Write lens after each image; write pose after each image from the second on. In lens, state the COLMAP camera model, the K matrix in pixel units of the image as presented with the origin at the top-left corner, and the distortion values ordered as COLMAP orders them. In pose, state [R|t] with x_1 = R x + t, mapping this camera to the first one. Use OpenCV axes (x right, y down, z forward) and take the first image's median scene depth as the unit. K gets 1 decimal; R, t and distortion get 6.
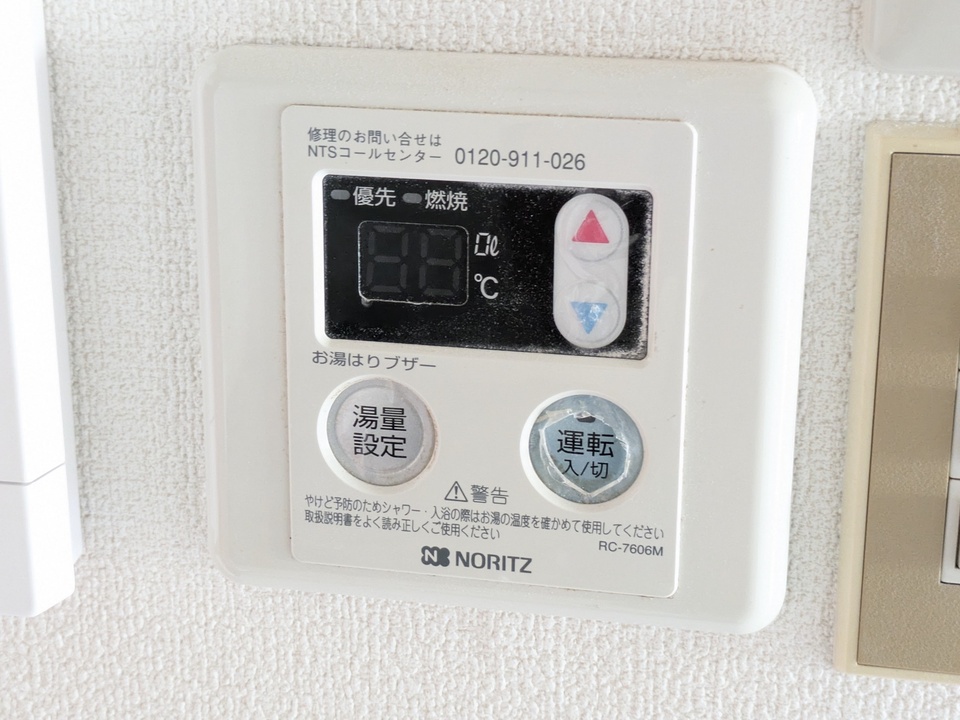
lens RADIAL K [[1432.5, 0, 479.6], [0, 1432.5, 360.9], [0, 0, 1]] dist [0.015393, 0.000000]
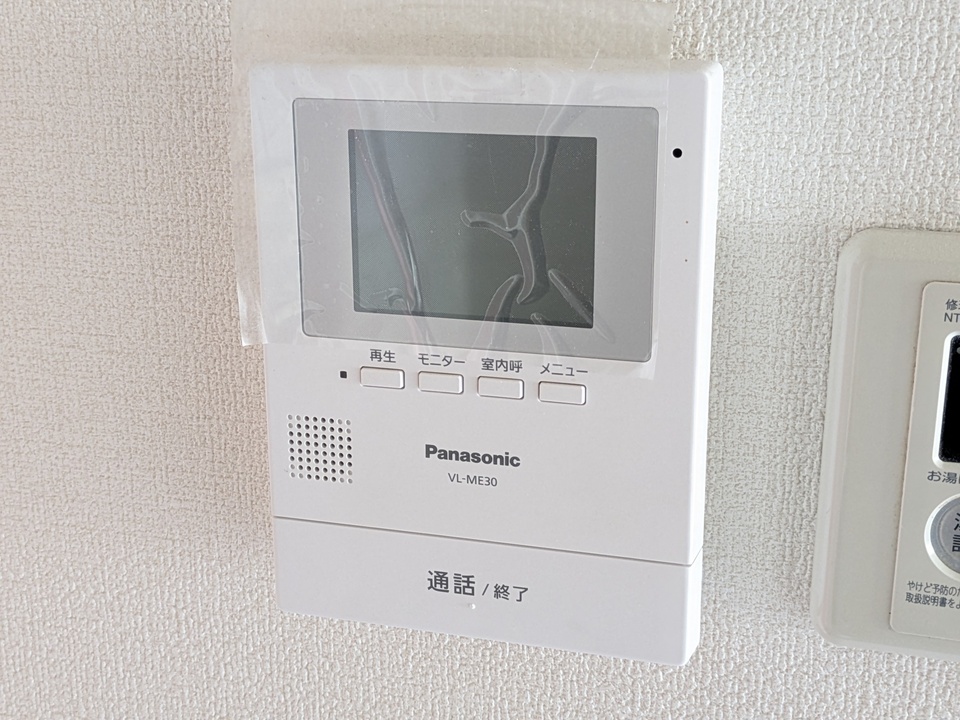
lens RADIAL K [[1146.6, 0, 480.8], [0, 1146.6, 358.4], [0, 0, 1]] dist [0.018578, 0.000000]
pose [[0.997991, 0.018398, -0.060633, -0.419766], [-0.018285, 0.999830, 0.002413, -0.094309], [0.060667, -0.001300, 0.998157, -0.037609]]
